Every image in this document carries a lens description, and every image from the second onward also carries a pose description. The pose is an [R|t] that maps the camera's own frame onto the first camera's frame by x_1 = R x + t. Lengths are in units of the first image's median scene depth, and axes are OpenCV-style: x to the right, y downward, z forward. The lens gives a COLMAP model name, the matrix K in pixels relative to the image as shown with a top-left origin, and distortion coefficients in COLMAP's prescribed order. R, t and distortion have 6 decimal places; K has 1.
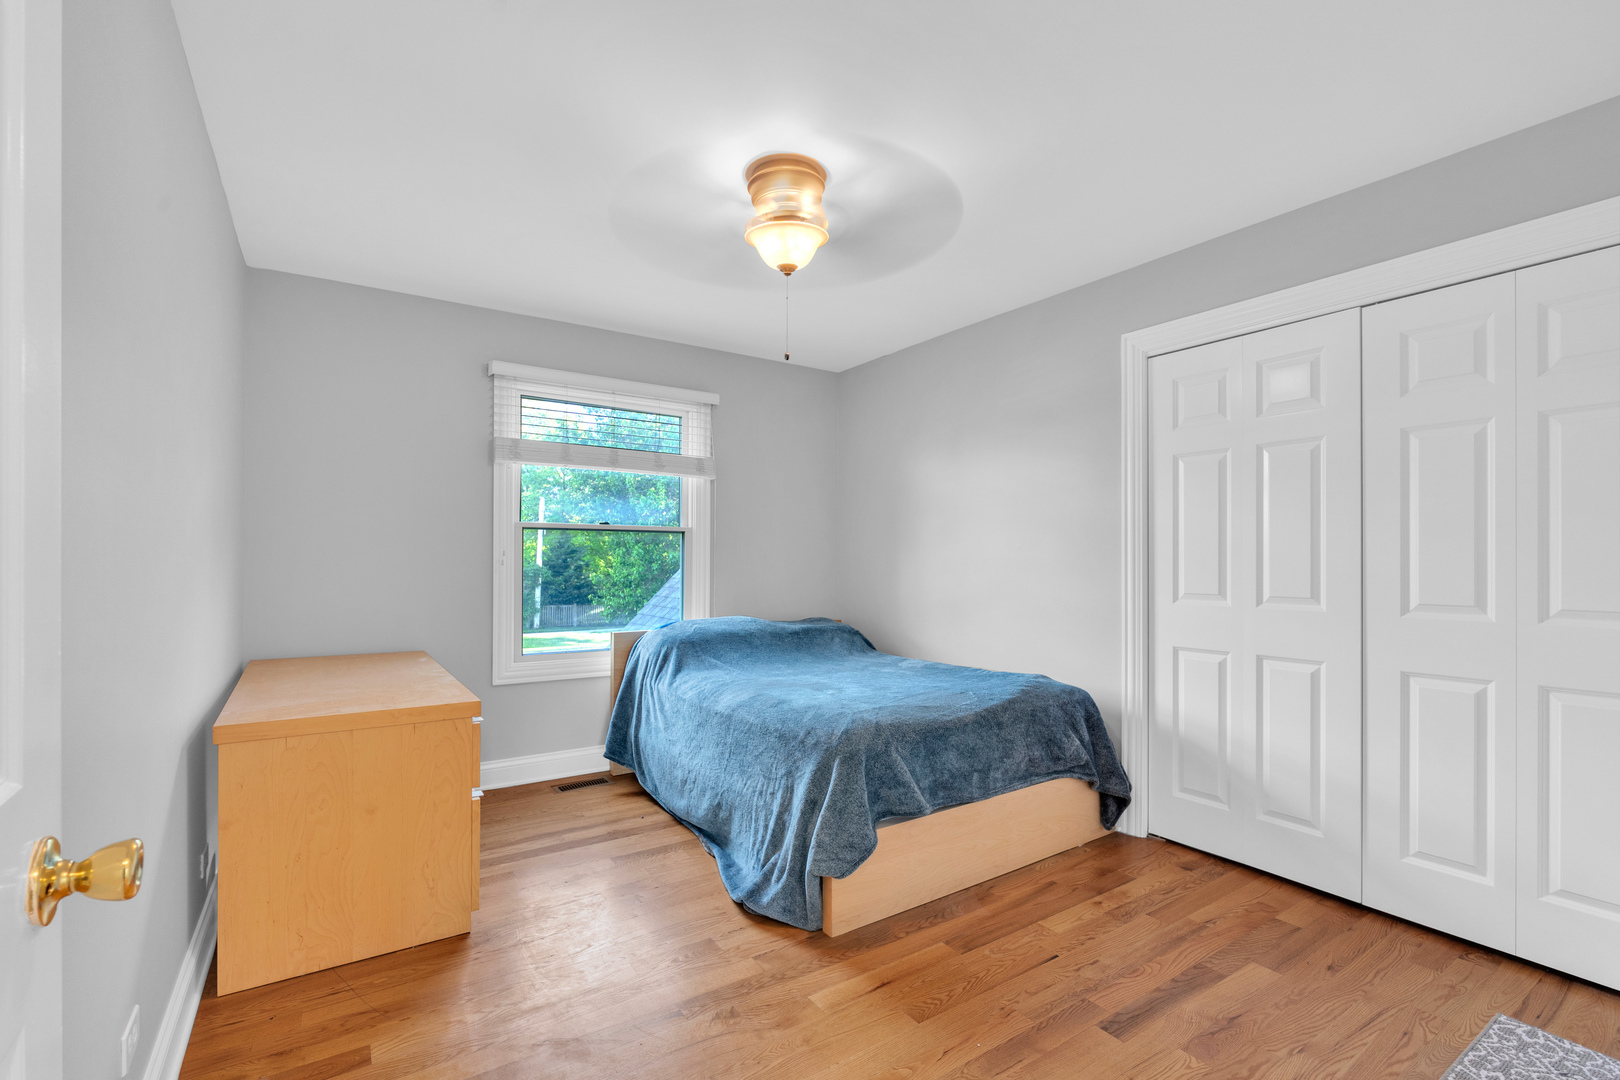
lens RADIAL K [[722.3, 0, 813.5], [0, 722.3, 554.9], [0, 0, 1]] dist [-0.003487, -0.000717]
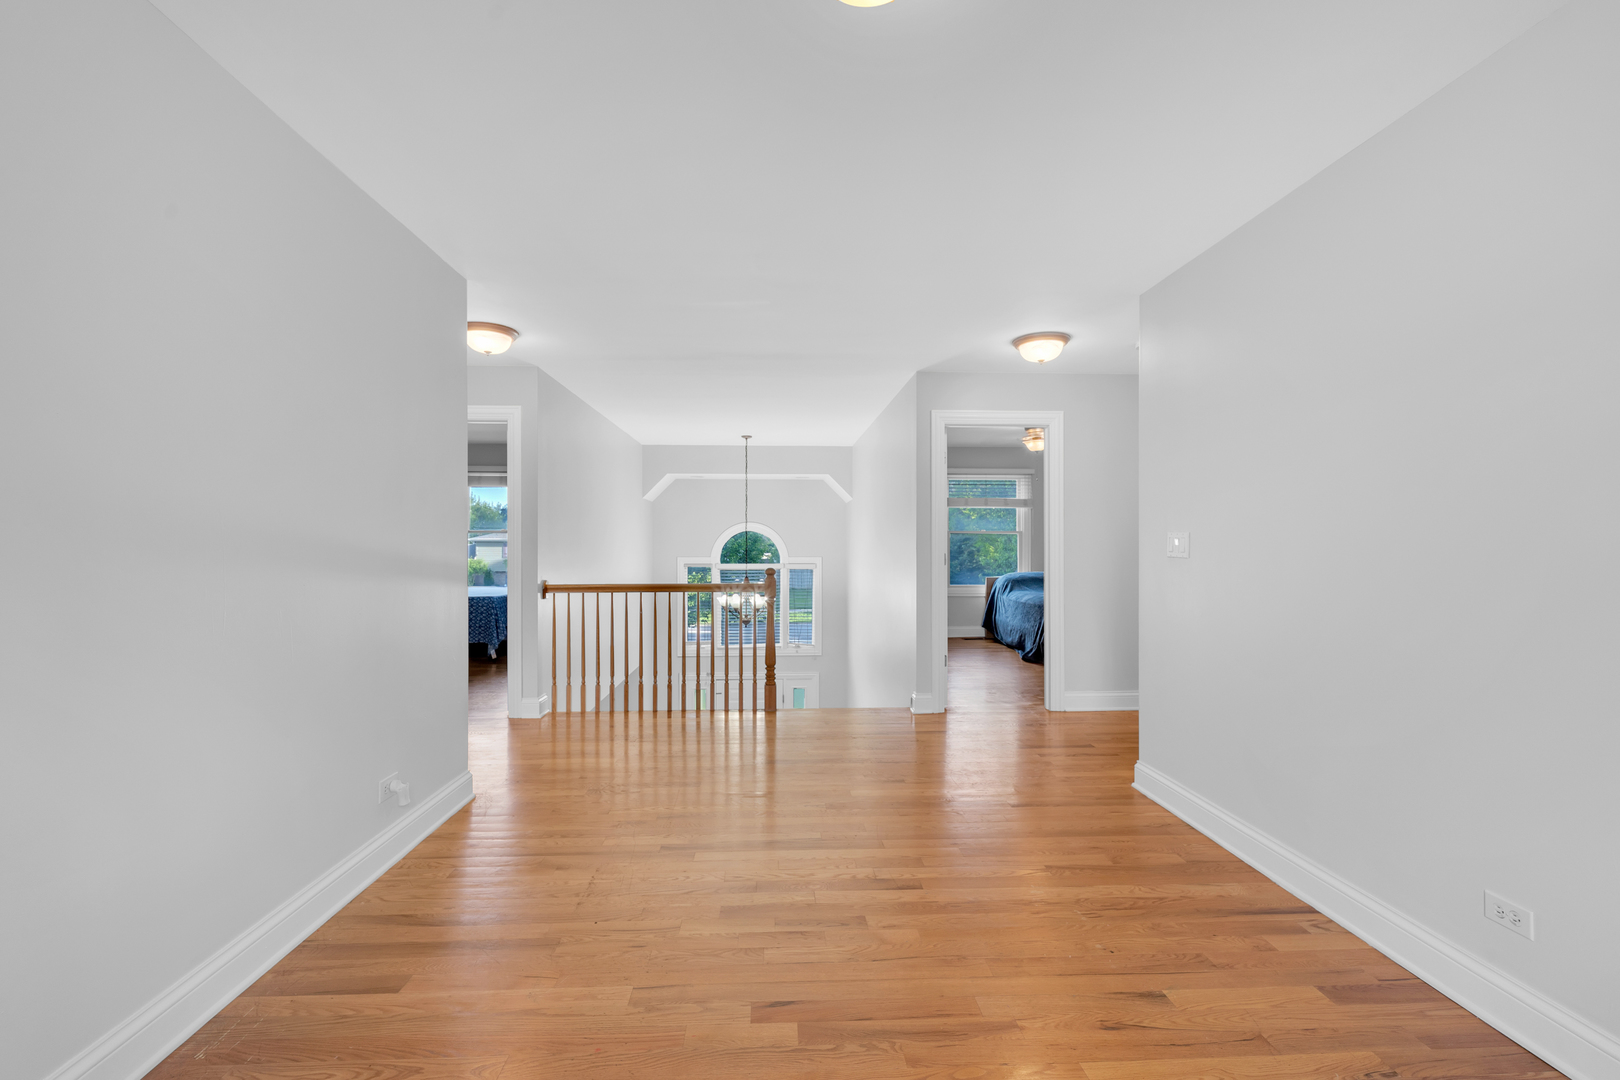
lens RADIAL K [[722.3, 0, 813.5], [0, 722.3, 554.9], [0, 0, 1]] dist [-0.003487, -0.000717]
pose [[0.863015, 0.003237, -0.505167, 0.405658], [0.006396, 0.999829, 0.017334, -0.008206], [0.505137, -0.018190, 0.862847, -1.248489]]
